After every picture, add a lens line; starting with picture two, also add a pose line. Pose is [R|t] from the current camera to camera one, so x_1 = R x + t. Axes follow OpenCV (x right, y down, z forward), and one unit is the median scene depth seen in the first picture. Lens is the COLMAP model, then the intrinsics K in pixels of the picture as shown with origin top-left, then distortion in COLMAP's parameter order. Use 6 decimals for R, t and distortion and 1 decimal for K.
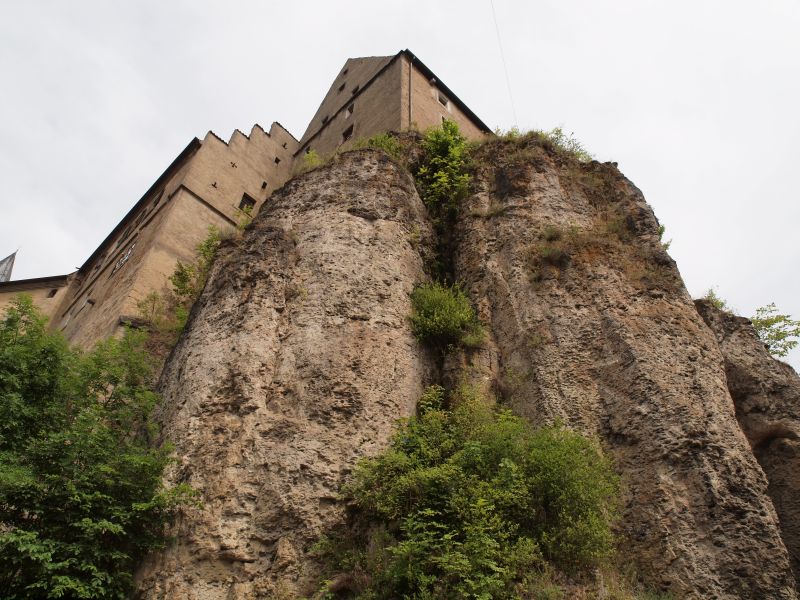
lens RADIAL K [[564.6, 0, 397.4], [0, 564.6, 299.8], [0, 0, 1]] dist [-0.136804, 0.115271]
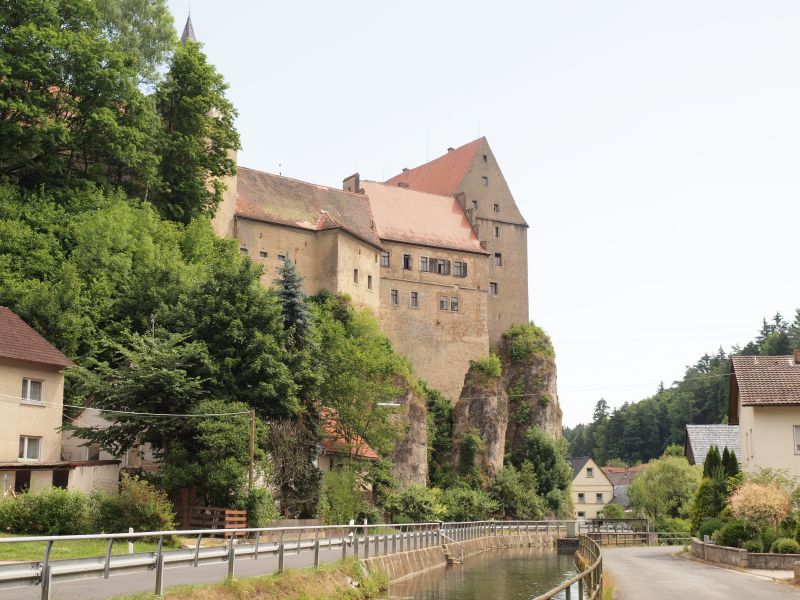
lens RADIAL K [[1220.4, 0, 400.0], [0, 1220.4, 300.0], [0, 0, 1]] dist [0.016630, 0.009731]
pose [[0.227908, 0.153775, 0.961463, -9.313400], [-0.687808, 0.724357, 0.047187, -0.319860], [-0.689186, -0.672057, 0.270855, -0.112486]]
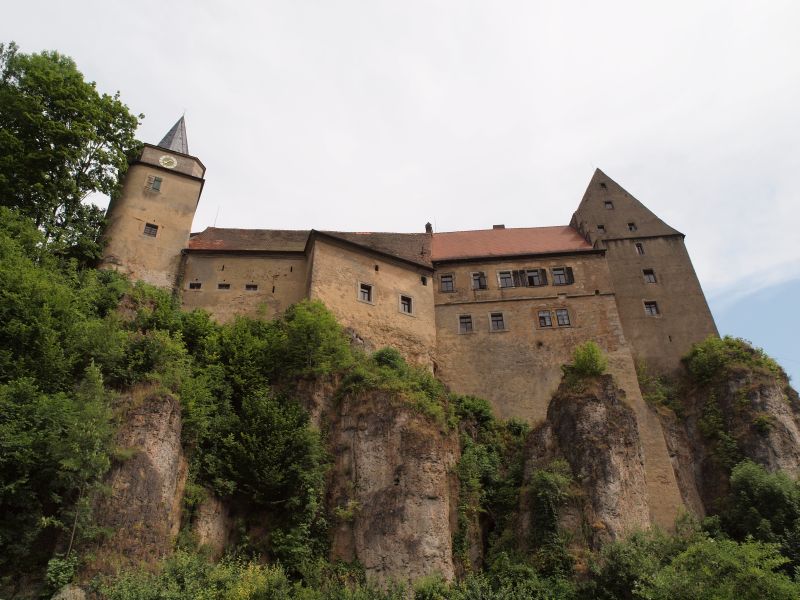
lens RADIAL K [[564.6, 0, 397.4], [0, 564.6, 299.8], [0, 0, 1]] dist [-0.136804, 0.115271]
pose [[0.786785, 0.307473, 0.535191, -3.212170], [-0.412727, 0.906807, 0.085781, -0.134570], [-0.458940, -0.288379, 0.840364, -0.088134]]
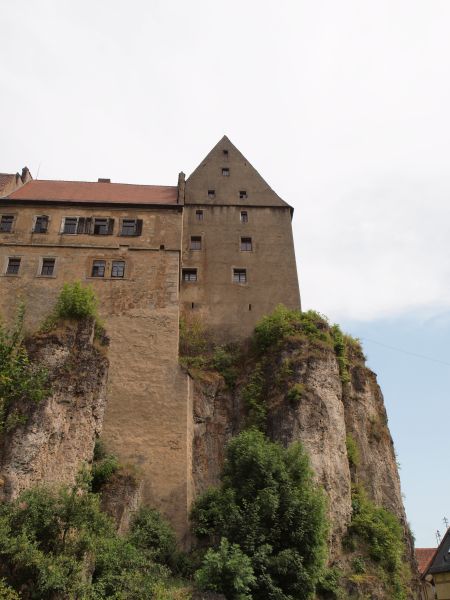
lens RADIAL K [[529.3, 0, 225.0], [0, 529.3, 300.0], [0, 0, 1]] dist [-0.082956, 0.138855]
pose [[0.677643, 0.365283, 0.638254, -2.184146], [-0.502082, 0.863958, 0.038609, -0.389082], [-0.537322, -0.346619, 0.768857, -0.379010]]
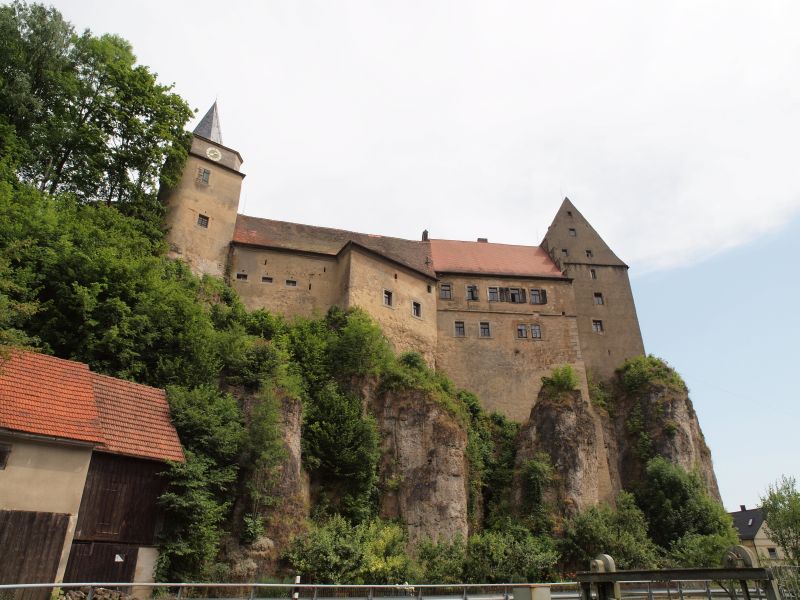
lens RADIAL K [[564.6, 0, 397.4], [0, 564.6, 299.8], [0, 0, 1]] dist [-0.136804, 0.115271]
pose [[0.650891, 0.331296, 0.683069, -4.098258], [-0.527067, 0.844773, 0.092513, -0.193962], [-0.546389, -0.420239, 0.724471, -0.130398]]
